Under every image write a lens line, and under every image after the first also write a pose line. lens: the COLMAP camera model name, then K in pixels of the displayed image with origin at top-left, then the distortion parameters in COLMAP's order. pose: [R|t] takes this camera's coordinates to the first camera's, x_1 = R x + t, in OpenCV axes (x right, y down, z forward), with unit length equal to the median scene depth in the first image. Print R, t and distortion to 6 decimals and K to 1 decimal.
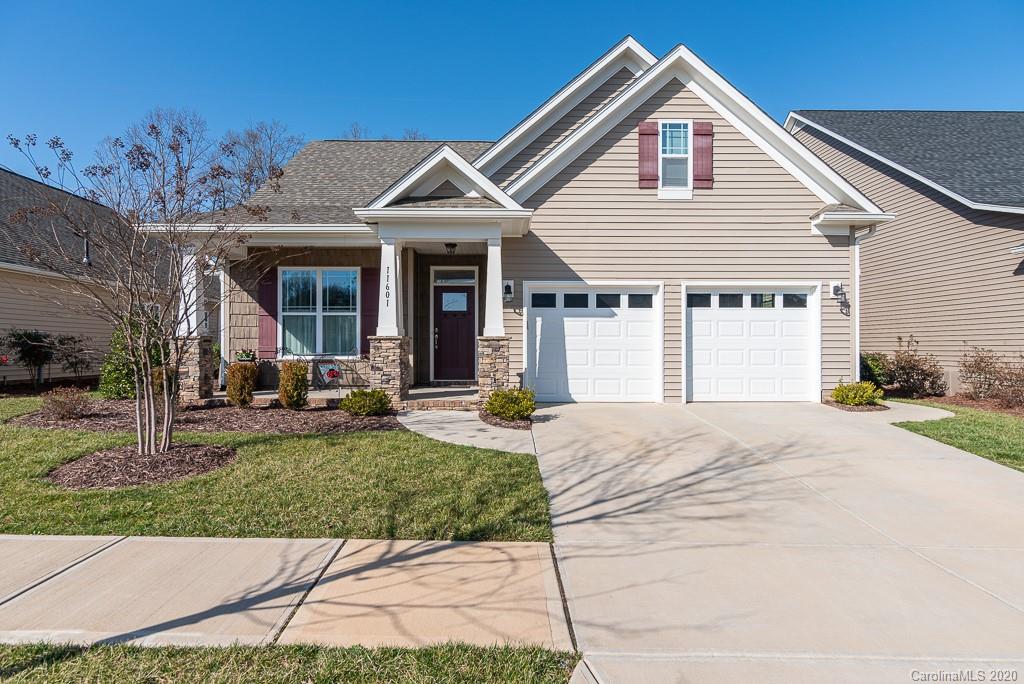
lens RADIAL K [[592.1, 0, 514.9], [0, 592.1, 339.0], [0, 0, 1]] dist [0.008163, -0.001081]
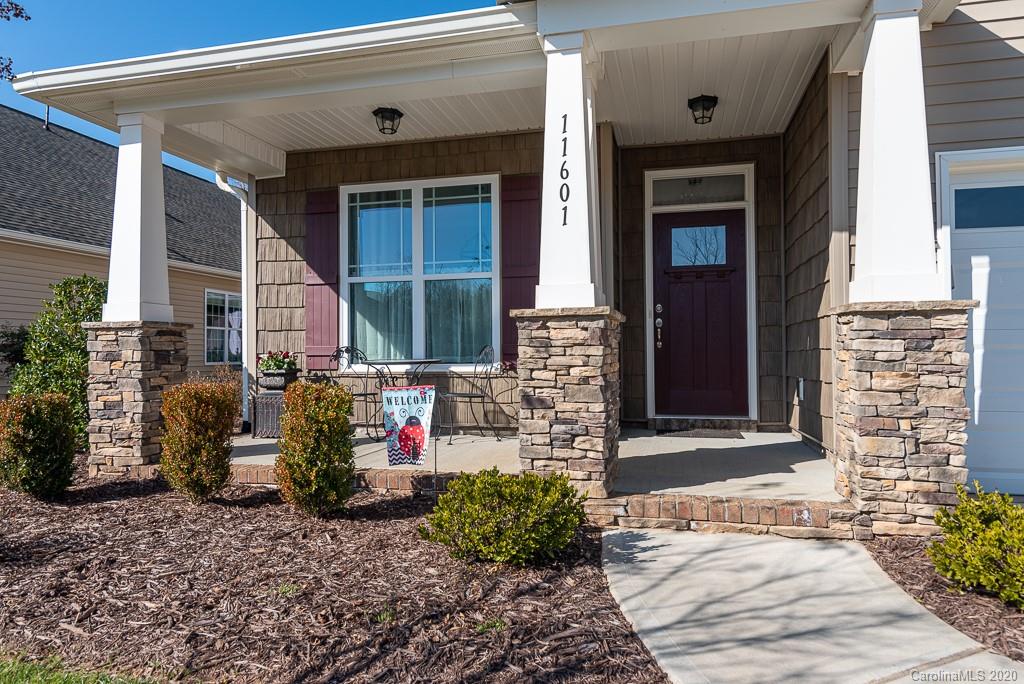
lens RADIAL K [[672.1, 0, 504.1], [0, 672.1, 339.6], [0, 0, 1]] dist [0.004549, 0.000330]
pose [[0.963552, -0.012331, -0.267237, -0.127146], [0.011103, 0.999920, -0.006106, 0.013184], [0.267291, 0.002916, 0.963612, 0.534963]]
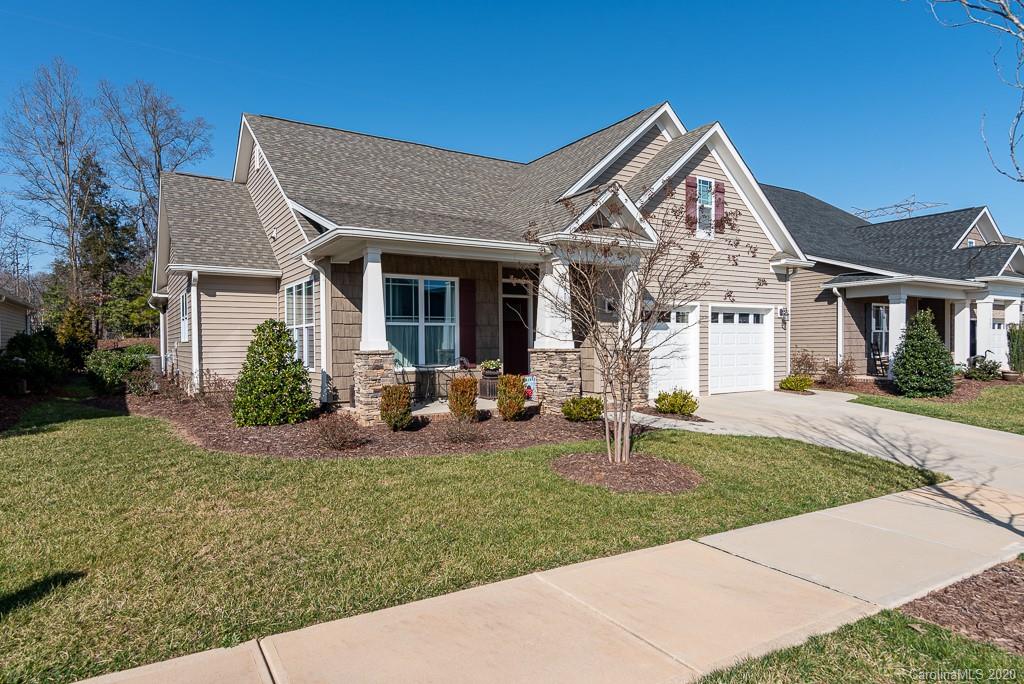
lens RADIAL K [[592.1, 0, 504.9], [0, 592.1, 352.9], [0, 0, 1]] dist [0.008163, -0.001081]
pose [[0.860748, -0.016154, 0.508775, -0.770494], [-0.000371, 0.999476, 0.032363, -0.028720], [-0.509031, -0.028045, 0.860291, 0.097577]]
